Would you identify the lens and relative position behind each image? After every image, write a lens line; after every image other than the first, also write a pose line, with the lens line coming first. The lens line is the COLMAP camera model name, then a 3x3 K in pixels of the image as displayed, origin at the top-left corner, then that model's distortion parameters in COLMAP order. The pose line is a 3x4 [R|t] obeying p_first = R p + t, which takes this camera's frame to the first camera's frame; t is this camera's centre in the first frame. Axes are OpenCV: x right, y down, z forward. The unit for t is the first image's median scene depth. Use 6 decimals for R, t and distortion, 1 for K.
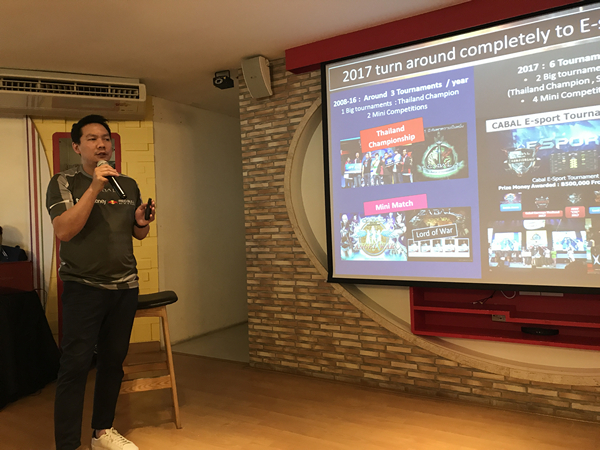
lens RADIAL K [[497.1, 0, 300.0], [0, 497.1, 225.0], [0, 0, 1]] dist [0.097825, -0.149182]
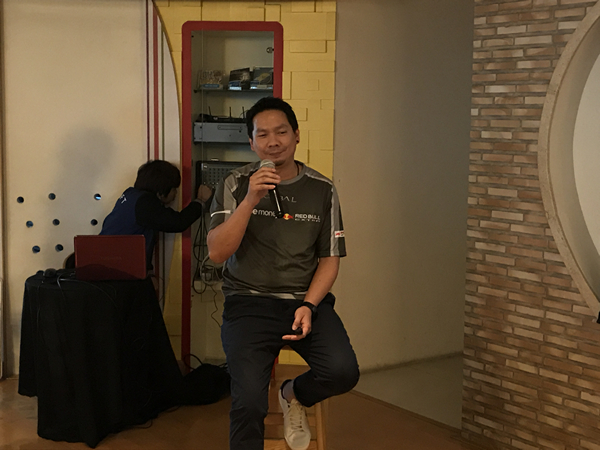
lens RADIAL K [[1039.6, 0, 300.0], [0, 1039.6, 225.0], [0, 0, 1]] dist [0.204818, -0.820766]
pose [[0.932383, 0.091944, -0.349583, 0.138222], [-0.045534, 0.989281, 0.138746, -0.136047], [0.358593, -0.113447, 0.926575, -0.202942]]
